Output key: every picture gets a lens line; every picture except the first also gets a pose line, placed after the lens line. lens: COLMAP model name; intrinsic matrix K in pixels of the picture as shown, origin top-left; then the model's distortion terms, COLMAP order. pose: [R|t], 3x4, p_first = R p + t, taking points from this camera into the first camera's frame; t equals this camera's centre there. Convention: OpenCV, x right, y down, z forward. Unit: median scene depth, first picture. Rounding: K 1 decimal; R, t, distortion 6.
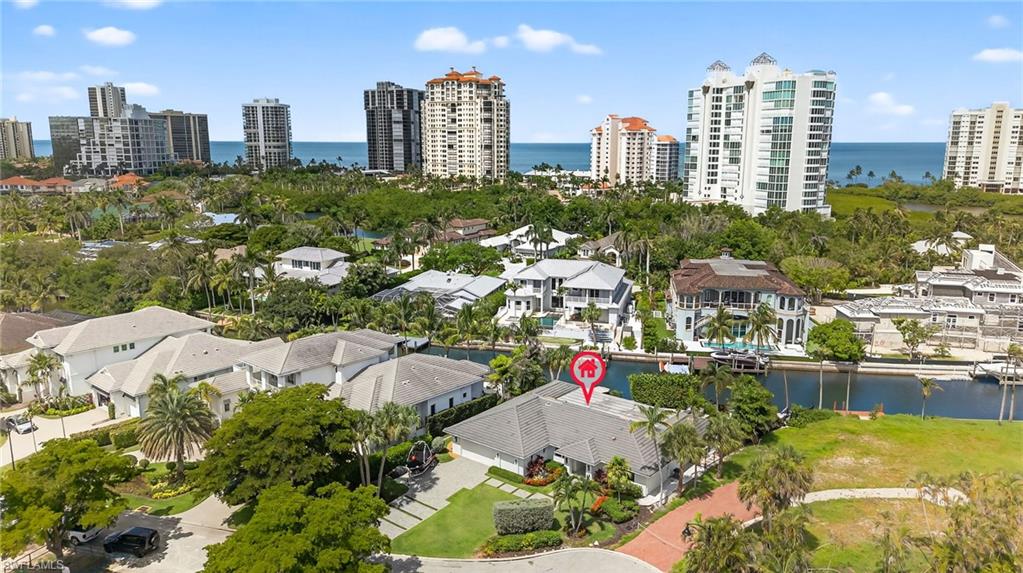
lens RADIAL K [[714.0, 0, 514.8], [0, 714.0, 282.5], [0, 0, 1]] dist [0.087041, -0.079067]
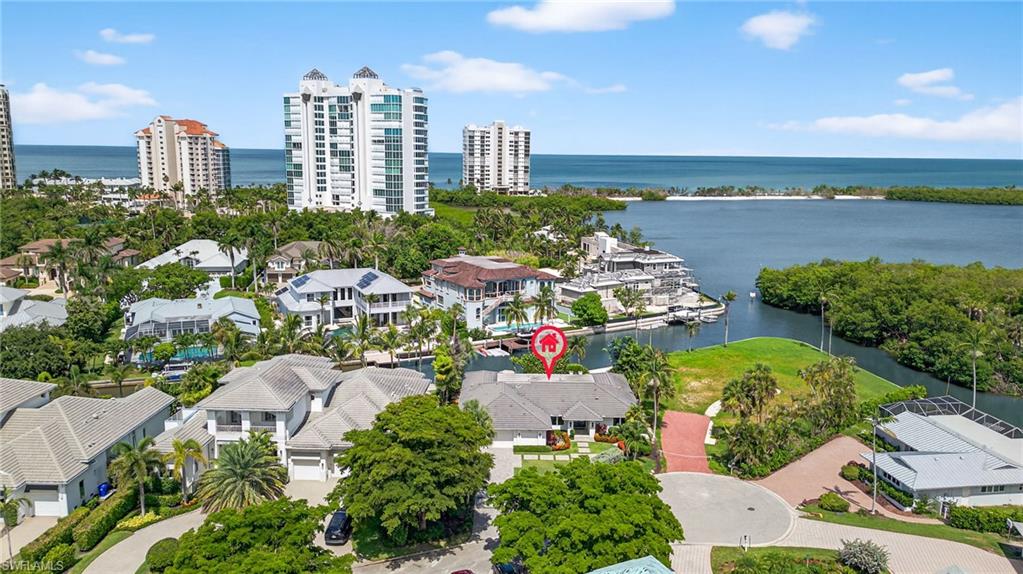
lens RADIAL K [[738.1, 0, 511.5], [0, 738.1, 287.0], [0, 0, 1]] dist [0.100563, -0.086992]
pose [[0.783155, -0.104965, 0.612903, -0.176544], [0.110295, 0.993470, 0.029208, -0.005278], [-0.611967, 0.044726, 0.789618, 0.020628]]
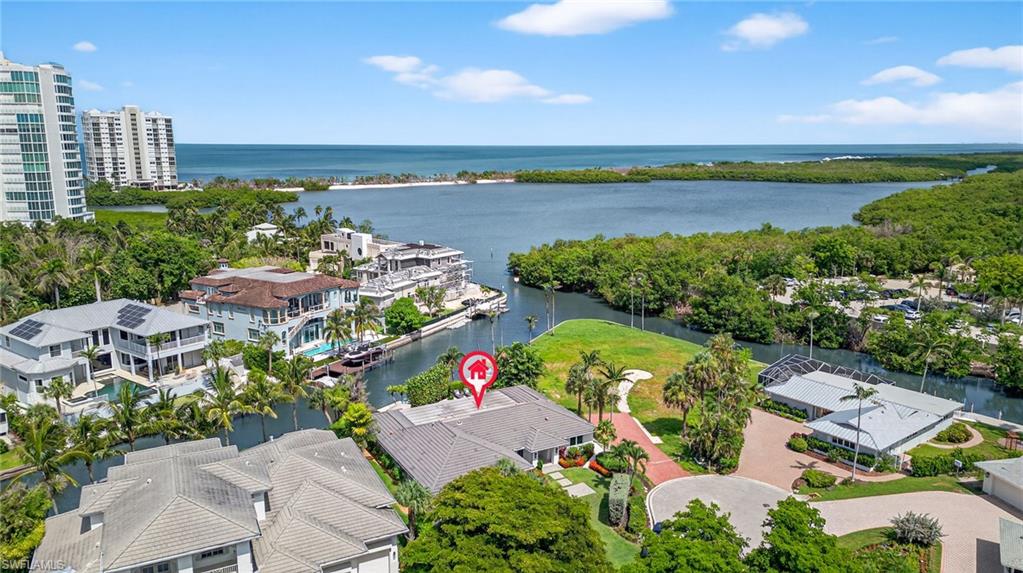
lens RADIAL K [[714.0, 0, 514.8], [0, 714.0, 282.5], [0, 0, 1]] dist [0.087041, -0.079067]
pose [[0.382792, -0.180559, 0.906018, -0.201820], [0.181087, 0.976354, 0.118067, -0.029569], [-0.905913, 0.118873, 0.406438, 0.139525]]
